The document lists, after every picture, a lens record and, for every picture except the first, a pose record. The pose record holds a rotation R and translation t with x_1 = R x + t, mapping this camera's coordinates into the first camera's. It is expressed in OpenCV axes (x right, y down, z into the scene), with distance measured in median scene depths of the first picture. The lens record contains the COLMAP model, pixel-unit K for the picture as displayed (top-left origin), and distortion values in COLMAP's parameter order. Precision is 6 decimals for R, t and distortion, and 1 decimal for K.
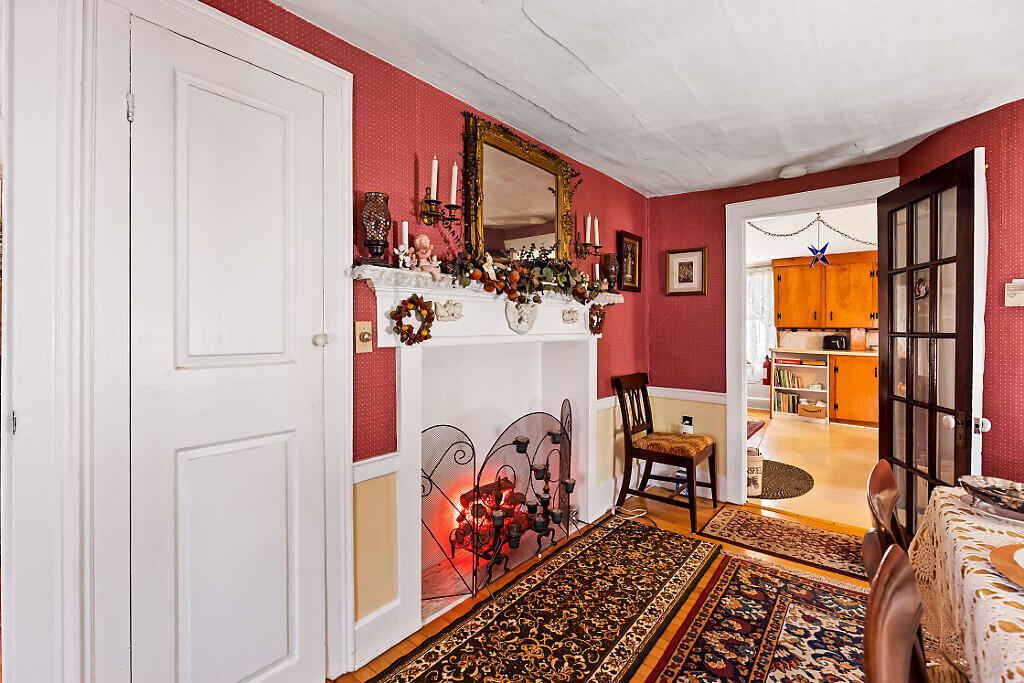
lens RADIAL K [[474.9, 0, 508.0], [0, 474.9, 327.3], [0, 0, 1]] dist [0.001889, -0.000299]
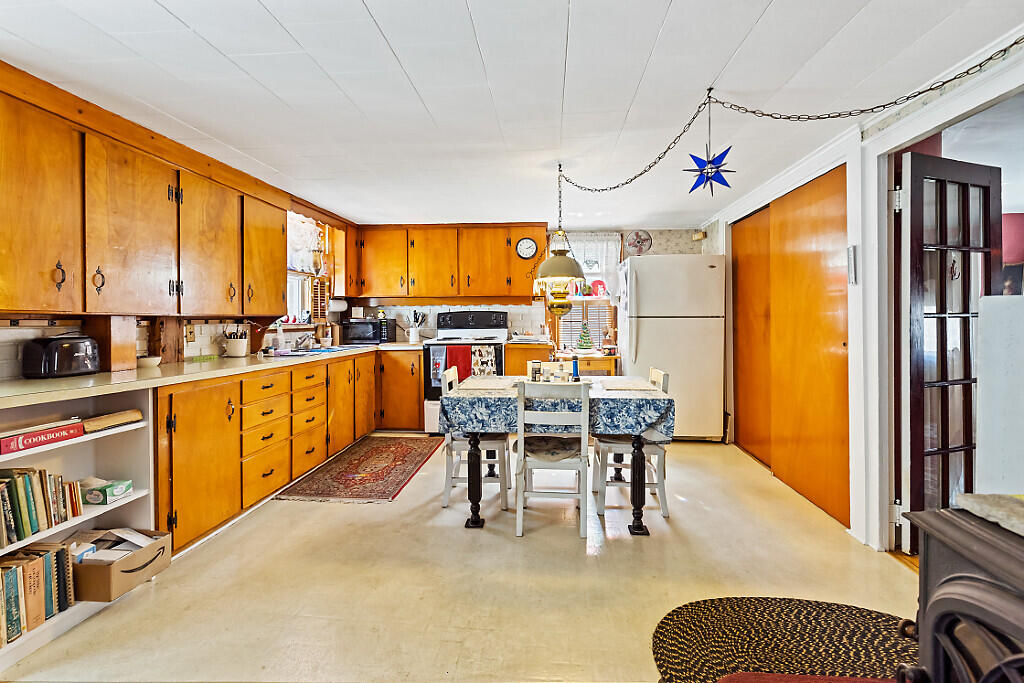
lens RADIAL K [[483.3, 0, 515.9], [0, 483.3, 316.8], [0, 0, 1]] dist [0.003217, 0.000614]
pose [[-0.566317, 0.002424, 0.824184, 0.201154], [0.006743, 0.999976, 0.001692, 0.004269], [-0.824160, 0.006515, -0.566320, 0.930722]]
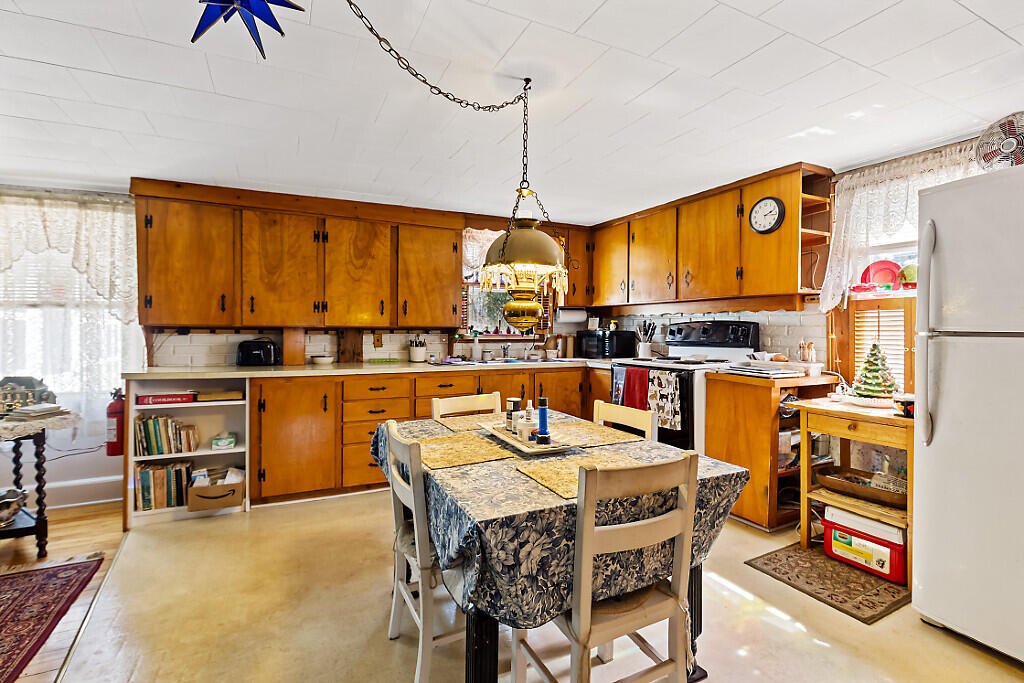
lens RADIAL K [[474.9, 0, 508.0], [0, 474.9, 327.3], [0, 0, 1]] dist [0.001889, -0.000299]
pose [[0.436297, 0.001430, 0.899801, 0.313586], [0.001811, 0.999995, -0.002467, 0.003800], [-0.899801, 0.002706, 0.436293, 0.491187]]
